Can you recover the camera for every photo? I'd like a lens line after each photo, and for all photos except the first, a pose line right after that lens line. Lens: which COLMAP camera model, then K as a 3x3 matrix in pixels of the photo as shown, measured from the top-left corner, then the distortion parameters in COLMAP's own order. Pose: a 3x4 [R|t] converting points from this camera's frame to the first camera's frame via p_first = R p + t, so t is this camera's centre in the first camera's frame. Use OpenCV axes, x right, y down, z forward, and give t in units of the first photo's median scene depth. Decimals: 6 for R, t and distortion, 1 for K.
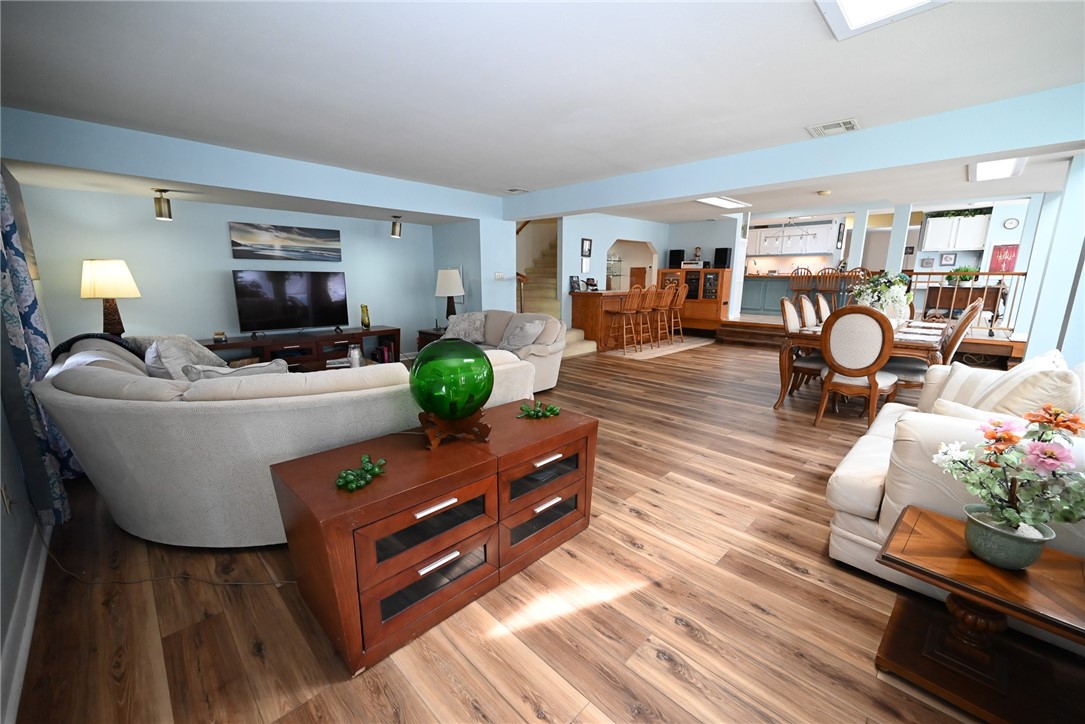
lens RADIAL K [[425.0, 0, 541.9], [0, 425.0, 364.1], [0, 0, 1]] dist [0.001328, 0.000385]
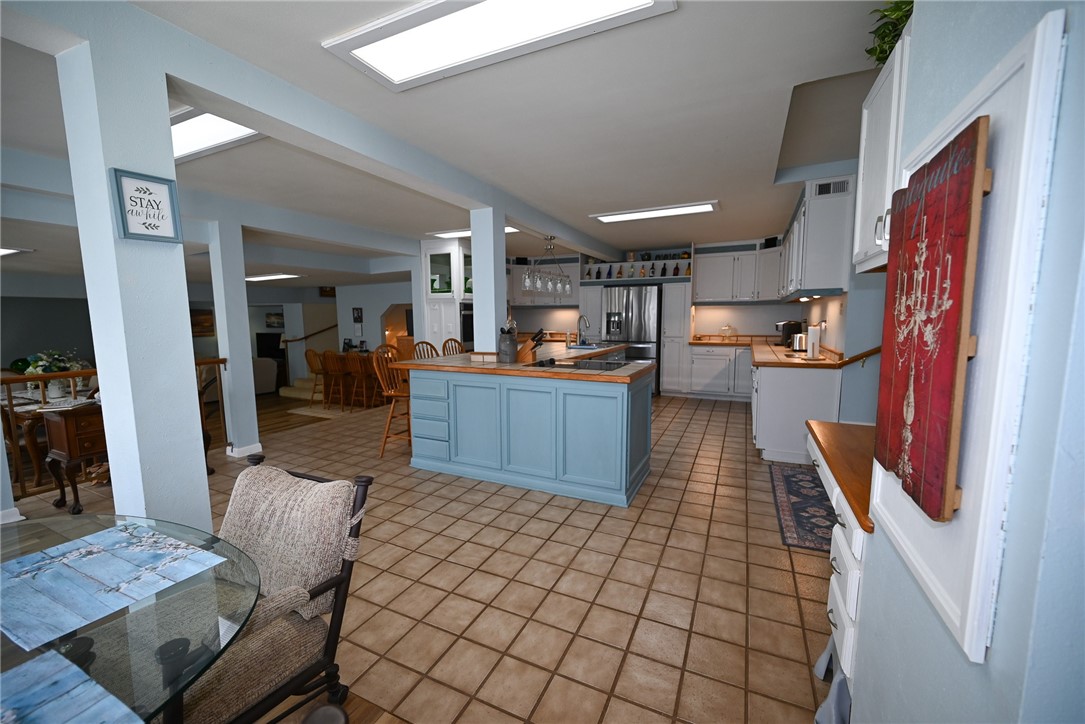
lens RADIAL K [[425.0, 0, 562.2], [0, 425.0, 364.1], [0, 0, 1]] dist [0.001328, 0.000385]
pose [[0.361884, 0.096930, -0.927170, 1.865127], [-0.182463, 0.982707, 0.031519, -0.373011], [0.914192, 0.157768, 0.373312, 1.455488]]
